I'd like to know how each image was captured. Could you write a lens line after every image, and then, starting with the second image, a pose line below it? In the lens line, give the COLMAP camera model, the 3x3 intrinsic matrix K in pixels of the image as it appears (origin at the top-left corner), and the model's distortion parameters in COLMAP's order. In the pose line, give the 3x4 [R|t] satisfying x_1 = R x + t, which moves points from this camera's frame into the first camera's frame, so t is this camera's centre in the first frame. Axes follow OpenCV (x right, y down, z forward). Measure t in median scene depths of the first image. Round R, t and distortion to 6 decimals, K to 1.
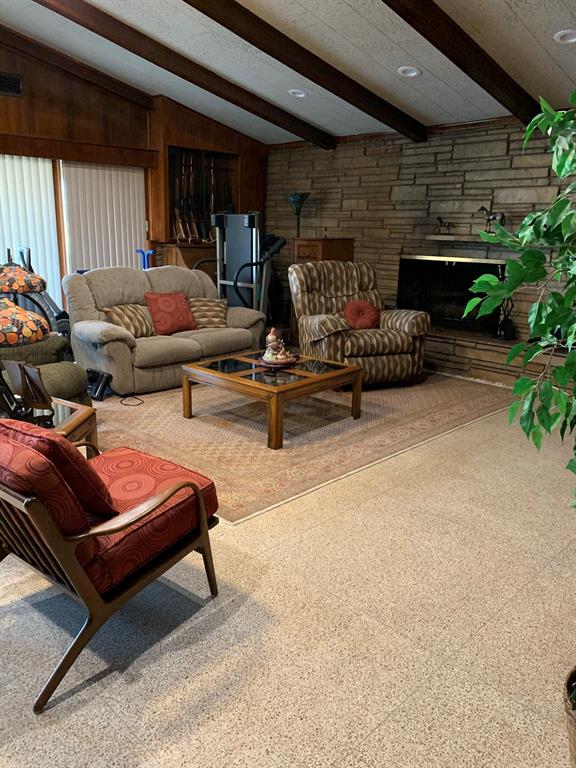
lens RADIAL K [[609.6, 0, 289.3], [0, 609.6, 360.0], [0, 0, 1]] dist [0.002761, 0.002899]
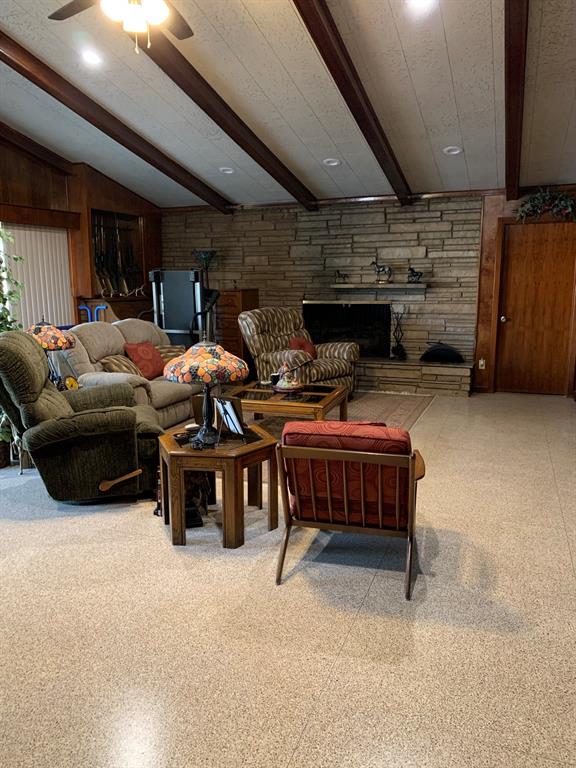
lens RADIAL K [[609.6, 0, 289.3], [0, 609.6, 360.0], [0, 0, 1]] dist [0.002761, 0.002899]
pose [[0.907582, -0.081400, 0.411910, -0.396852], [0.112798, 0.992233, -0.052452, 0.008522], [-0.404441, 0.094067, 0.909714, -0.103069]]
